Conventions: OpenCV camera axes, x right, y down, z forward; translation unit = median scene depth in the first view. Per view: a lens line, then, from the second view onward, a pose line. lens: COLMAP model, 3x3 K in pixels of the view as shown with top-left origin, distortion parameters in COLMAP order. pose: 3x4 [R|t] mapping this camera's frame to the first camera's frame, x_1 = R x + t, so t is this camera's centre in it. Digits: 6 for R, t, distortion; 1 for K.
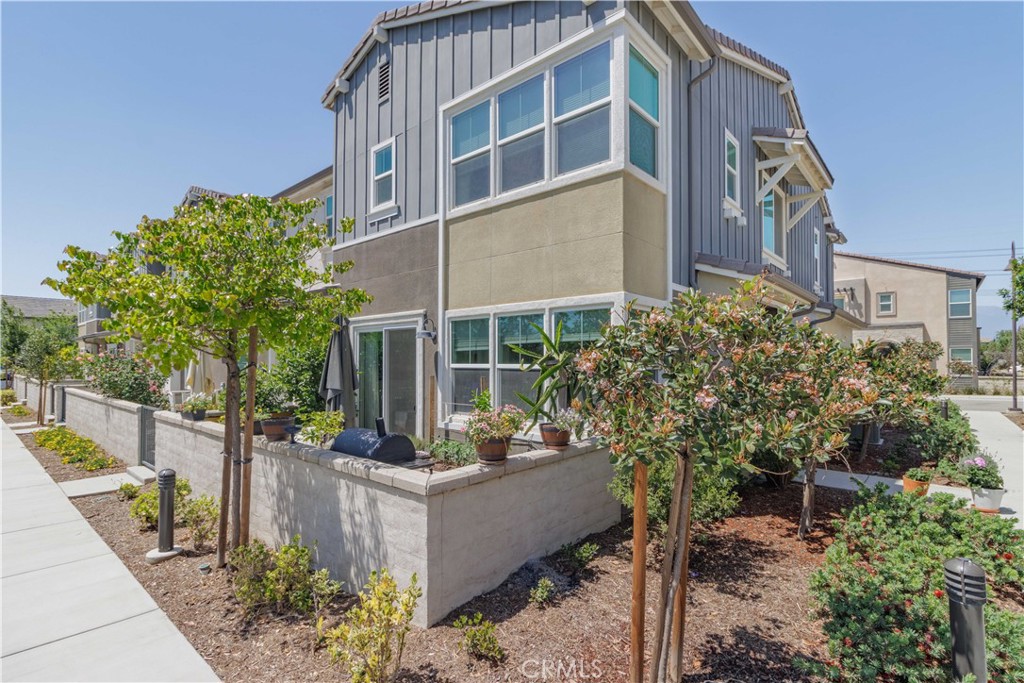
lens RADIAL K [[473.9, 0, 516.4], [0, 473.9, 342.5], [0, 0, 1]] dist [0.004169, 0.000404]
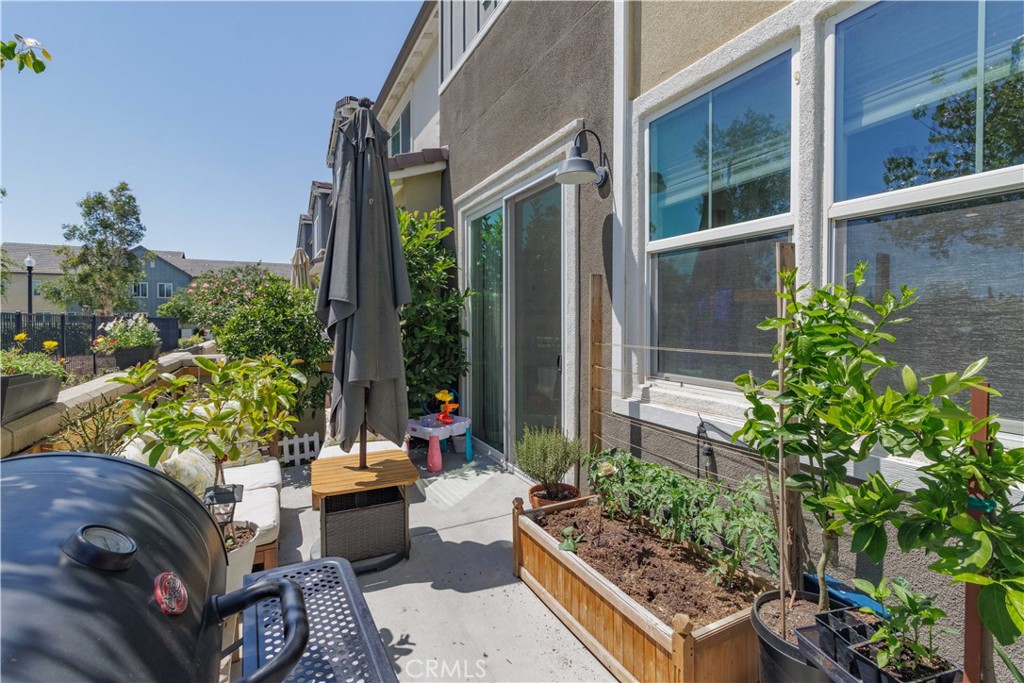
lens RADIAL K [[473.9, 0, 517.6], [0, 473.9, 316.1], [0, 0, 1]] dist [0.004169, 0.000404]
pose [[0.928276, 0.005336, -0.371854, -0.094280], [0.004285, 0.999677, 0.025041, 0.091286], [0.371868, -0.024838, 0.927953, 0.617451]]
